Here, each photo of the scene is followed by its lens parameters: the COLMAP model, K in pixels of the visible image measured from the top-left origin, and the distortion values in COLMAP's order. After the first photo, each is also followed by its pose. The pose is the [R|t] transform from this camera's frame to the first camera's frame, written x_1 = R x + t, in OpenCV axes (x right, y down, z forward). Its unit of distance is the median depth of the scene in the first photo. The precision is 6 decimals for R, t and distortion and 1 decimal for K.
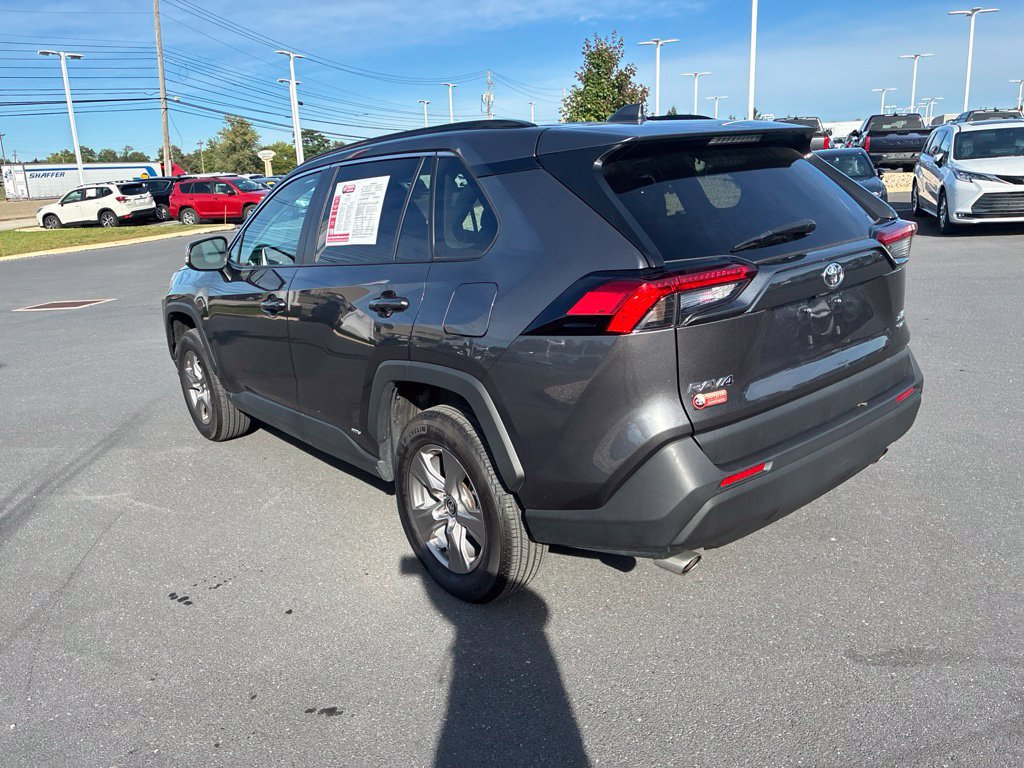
lens RADIAL K [[807.0, 0, 512.0], [0, 807.0, 384.0], [0, 0, 1]] dist [0.051665, -0.082345]
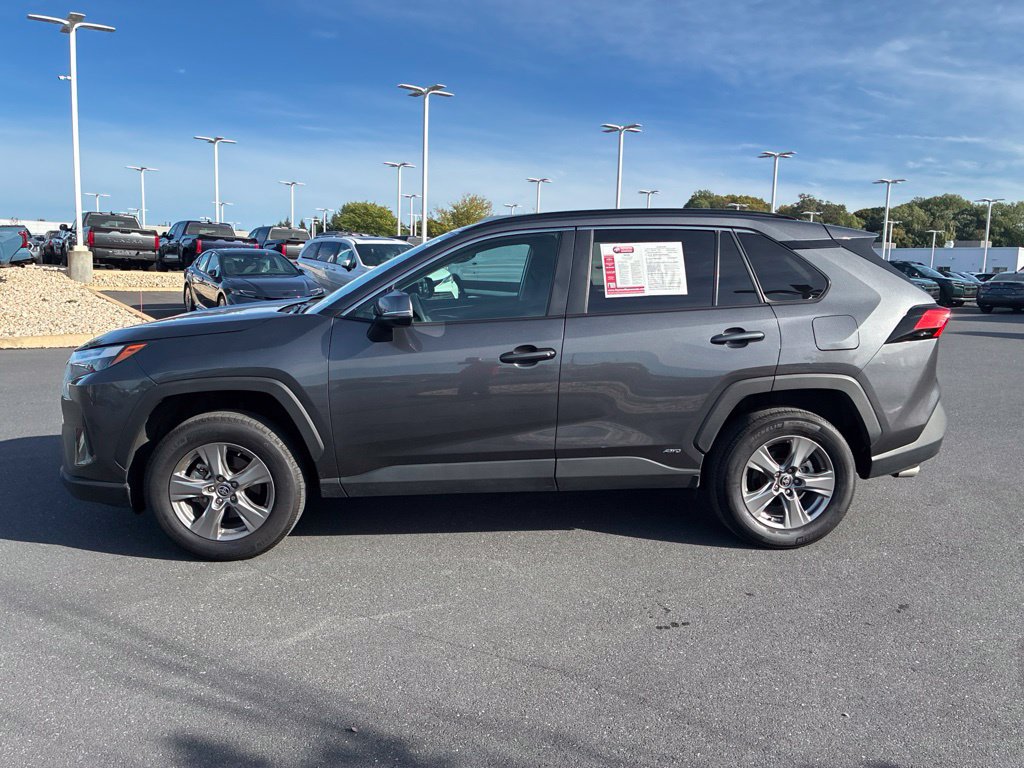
lens RADIAL K [[822.9, 0, 512.0], [0, 822.9, 384.0], [0, 0, 1]] dist [0.038545, -0.066318]
pose [[0.536704, -0.055755, 0.841927, -1.294121], [0.165459, 0.985396, -0.040219, -0.027318], [-0.827389, 0.160890, 0.538091, 0.517316]]
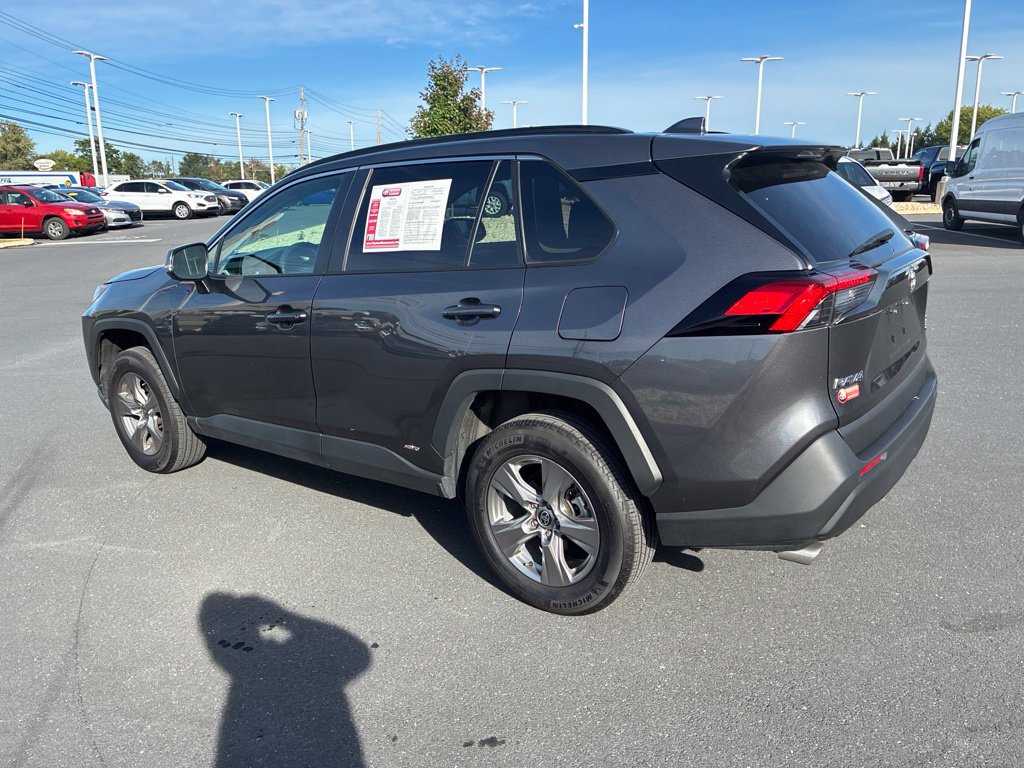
lens RADIAL K [[809.0, 0, 515.3], [0, 809.0, 384.3], [0, 0, 1]] dist [0.053149, -0.076753]
pose [[0.969051, -0.028957, 0.245158, -0.297982], [0.035719, 0.999093, -0.023180, 0.010463], [-0.244264, 0.031220, 0.969206, 0.051392]]
